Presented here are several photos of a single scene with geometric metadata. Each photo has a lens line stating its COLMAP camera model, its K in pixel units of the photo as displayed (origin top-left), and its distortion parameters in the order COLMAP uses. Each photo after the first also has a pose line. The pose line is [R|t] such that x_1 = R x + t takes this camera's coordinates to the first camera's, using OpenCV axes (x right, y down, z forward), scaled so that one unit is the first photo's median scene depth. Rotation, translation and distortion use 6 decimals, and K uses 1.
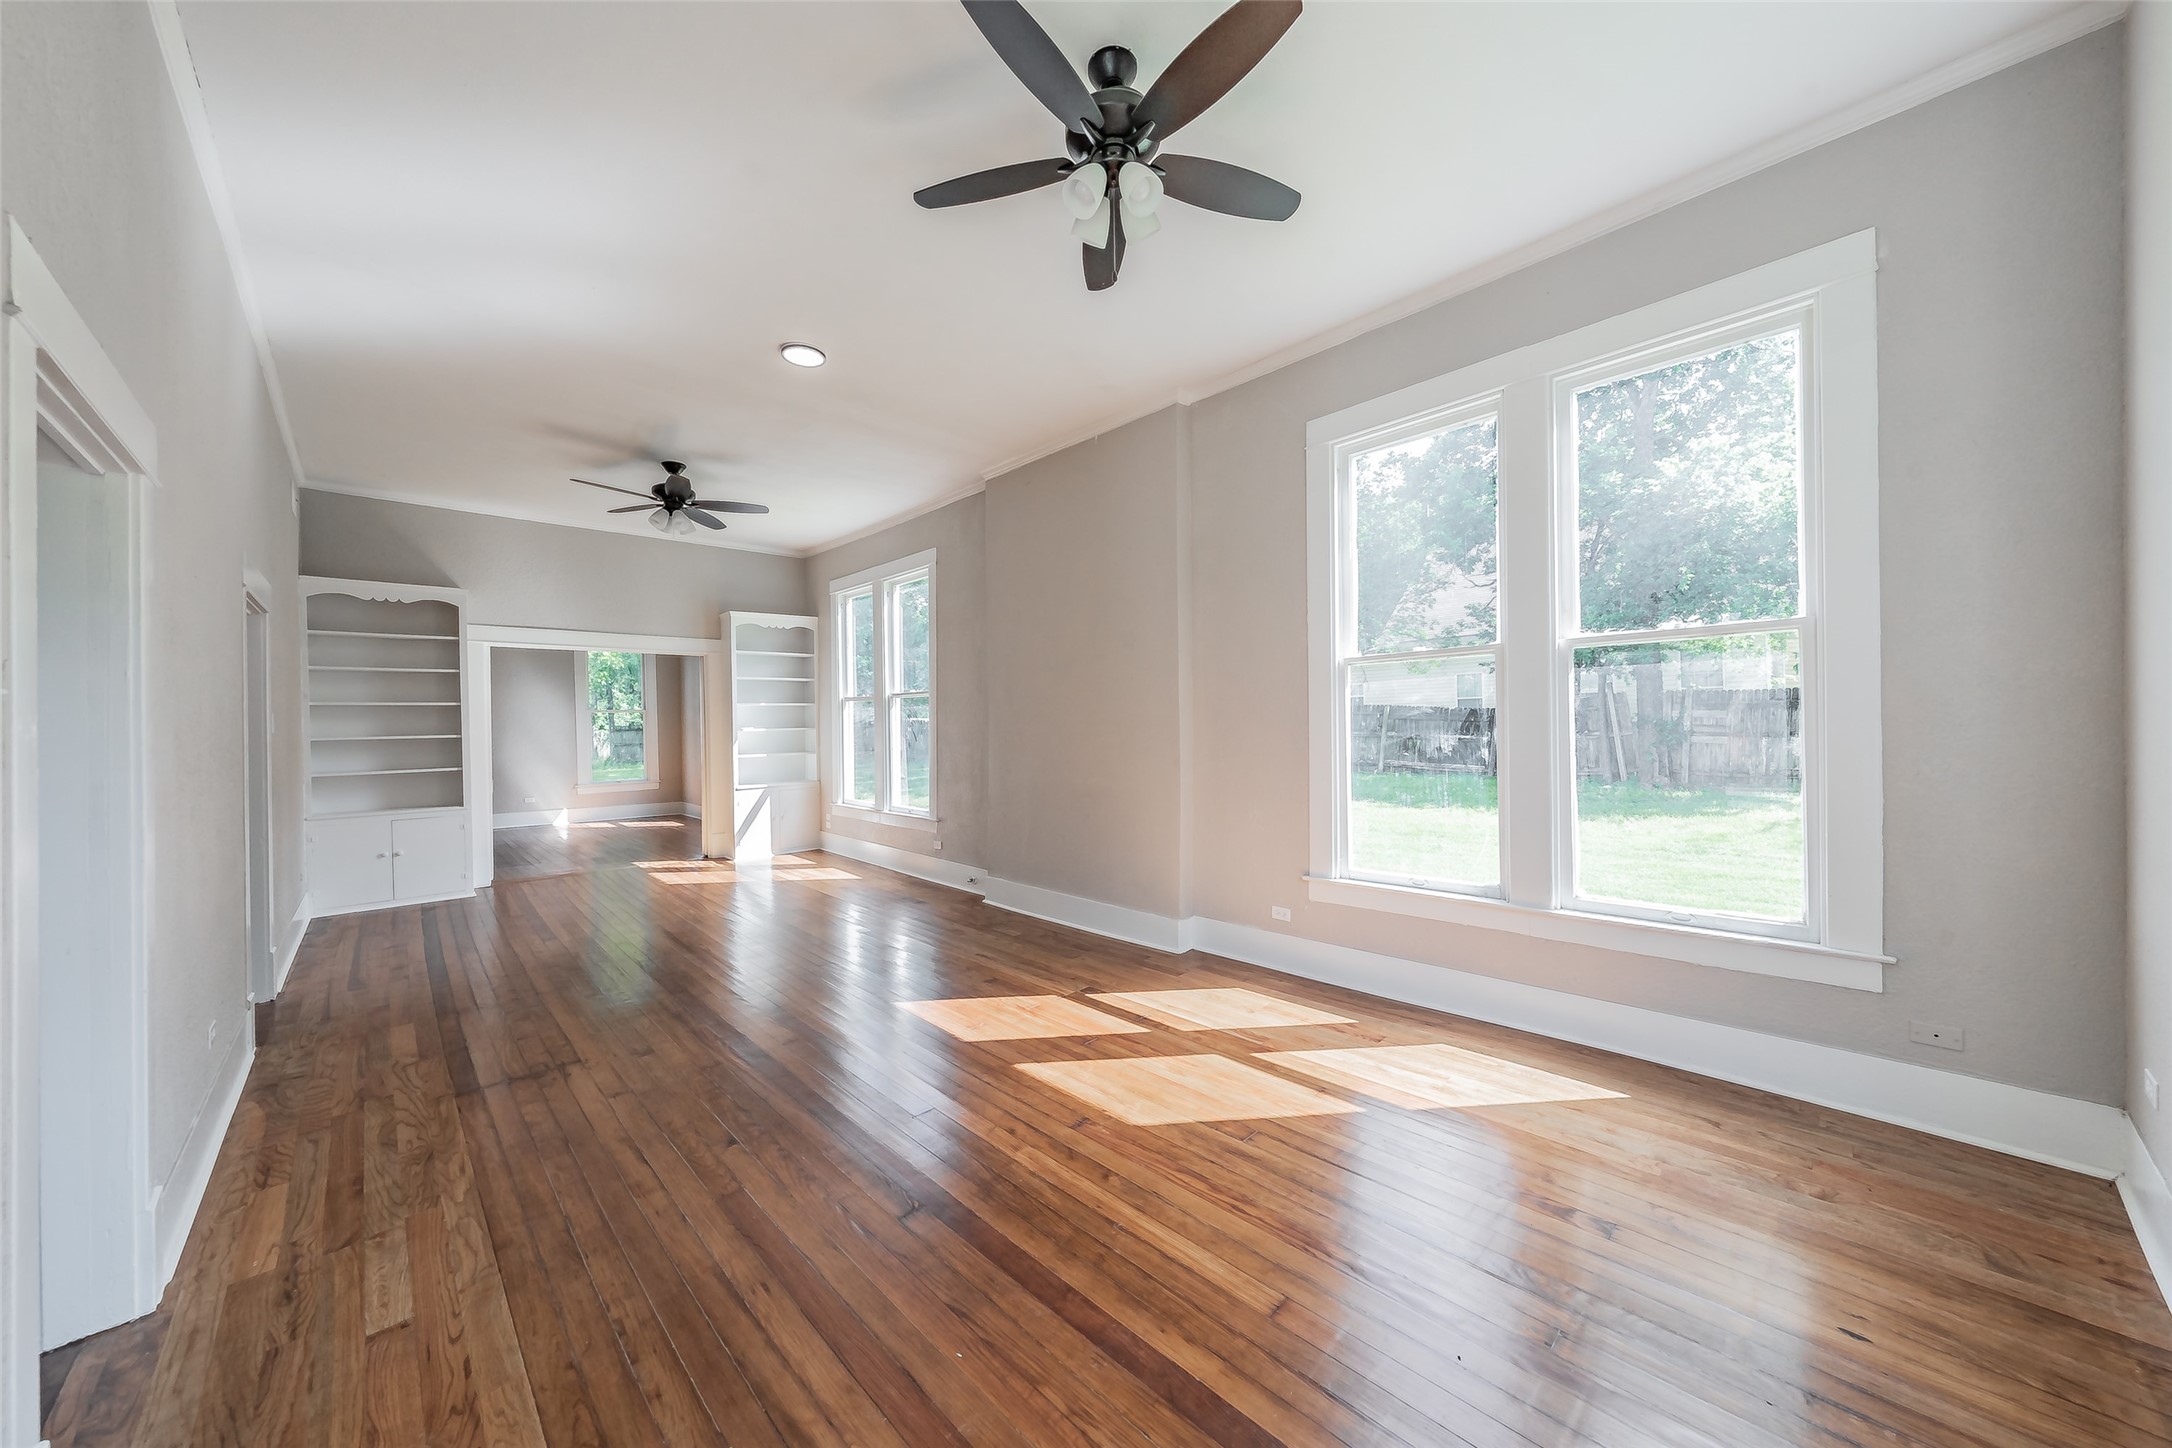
lens RADIAL K [[764.1, 0, 1086.0], [0, 764.1, 724.0], [0, 0, 1]] dist [-0.013062, -0.000066]
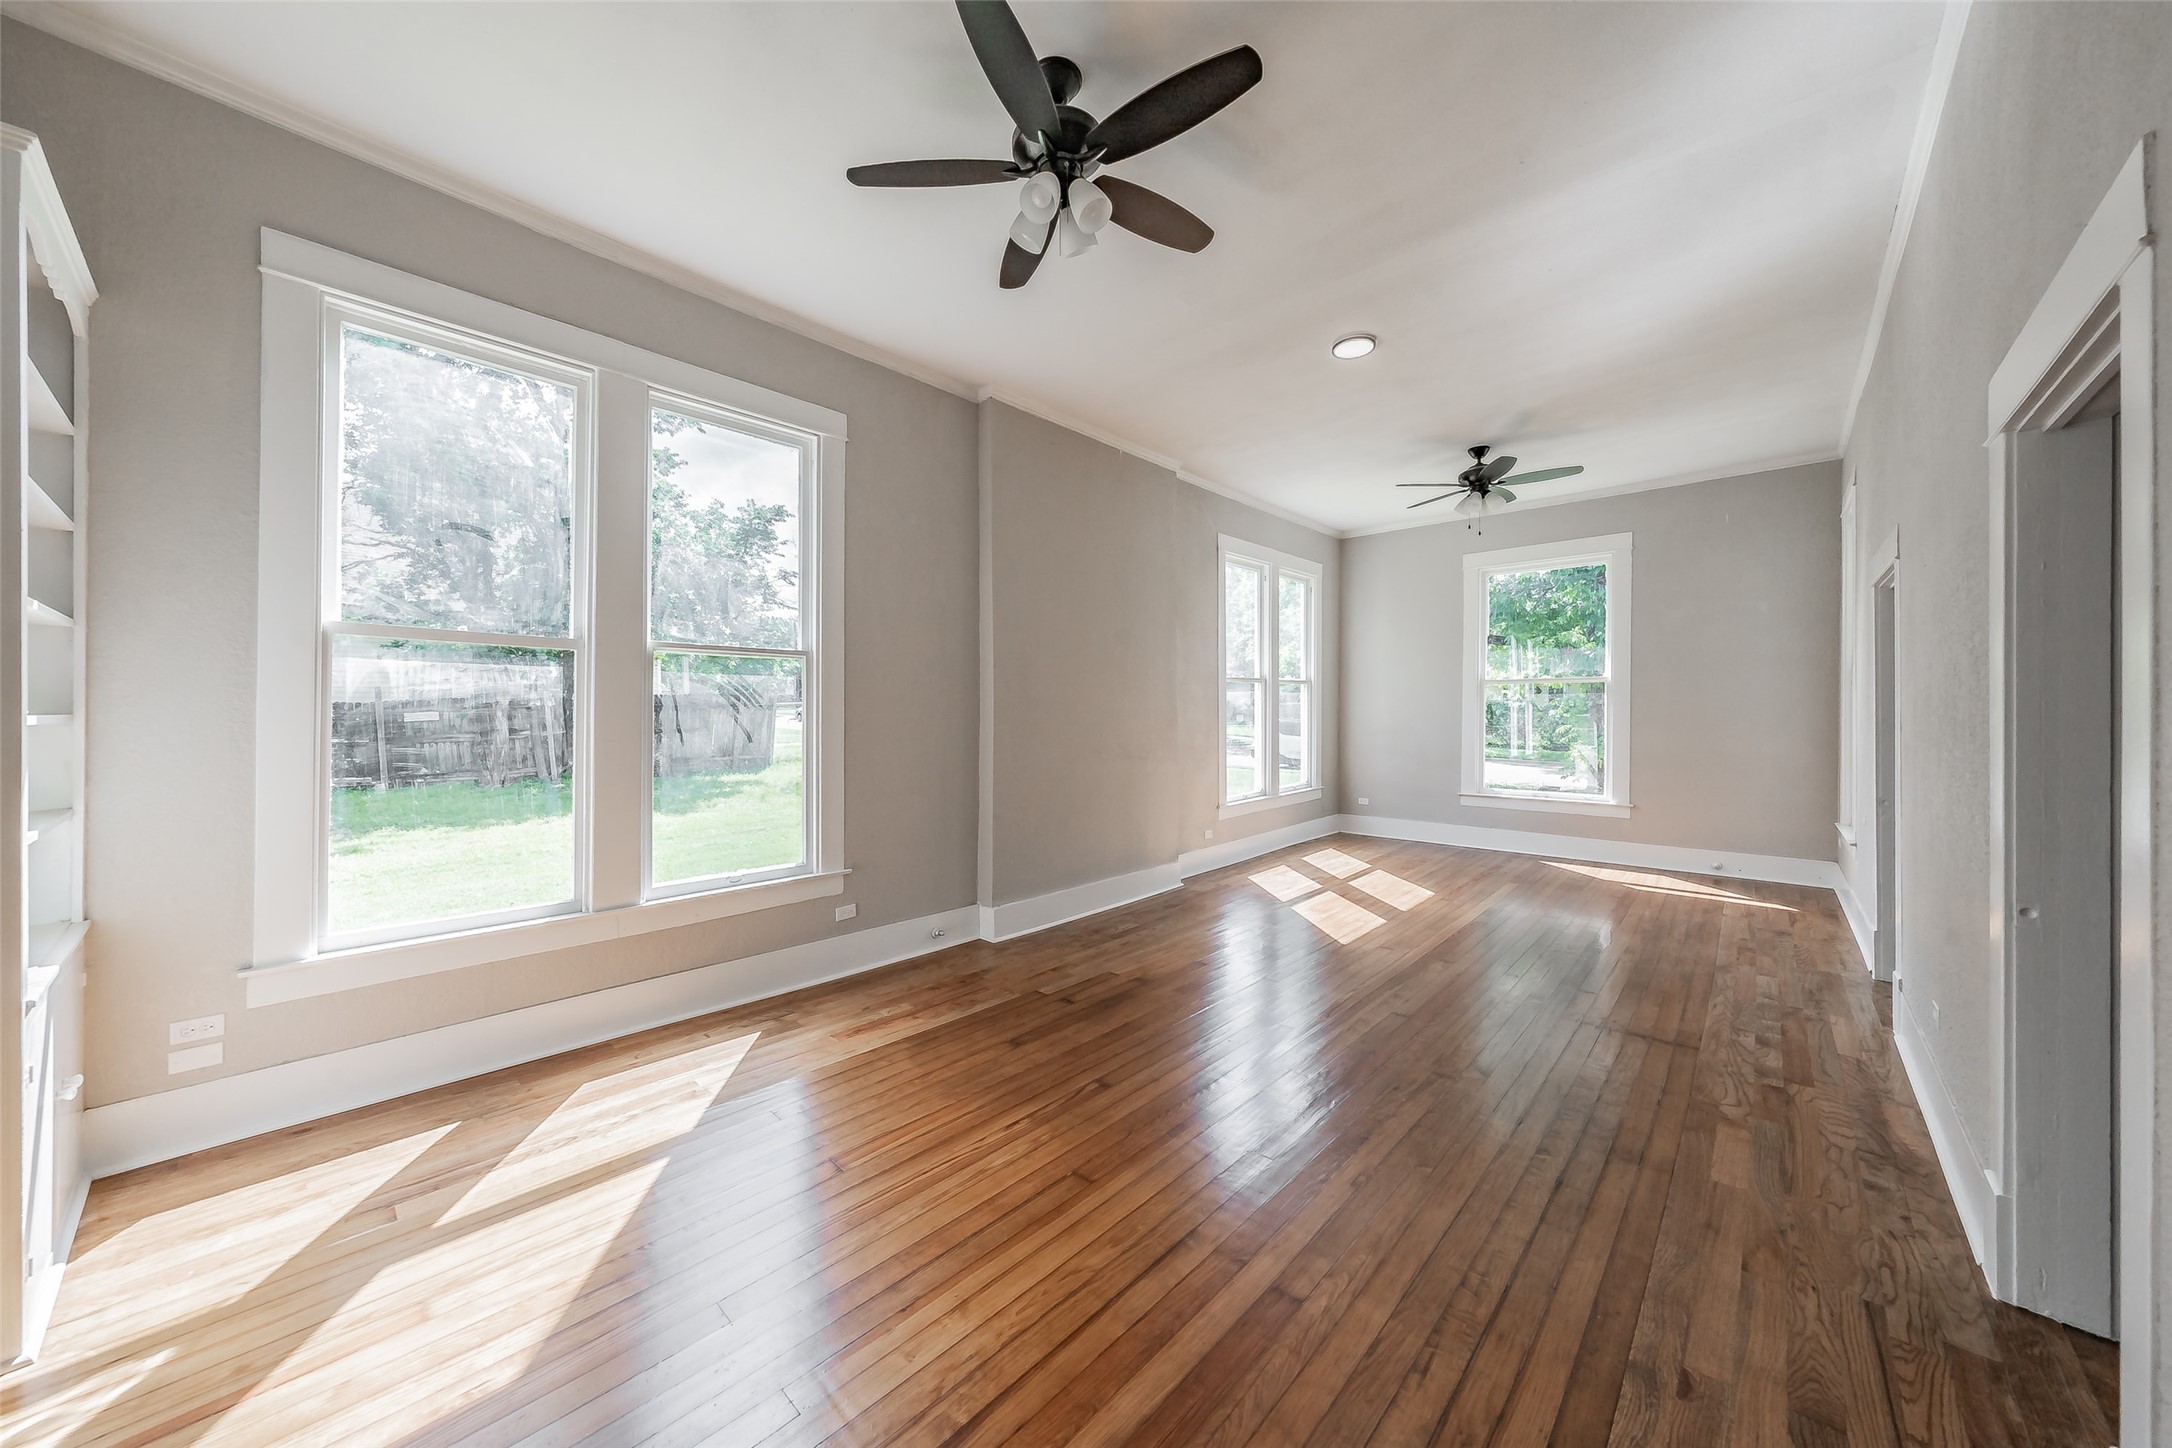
lens RADIAL K [[764.1, 0, 1086.0], [0, 764.1, 724.0], [0, 0, 1]] dist [-0.013062, -0.000066]
pose [[-0.076988, 0.002545, 0.997029, -0.580206], [0.007558, 0.999970, -0.001969, 0.009595], [-0.997003, 0.007384, -0.077005, 0.614449]]
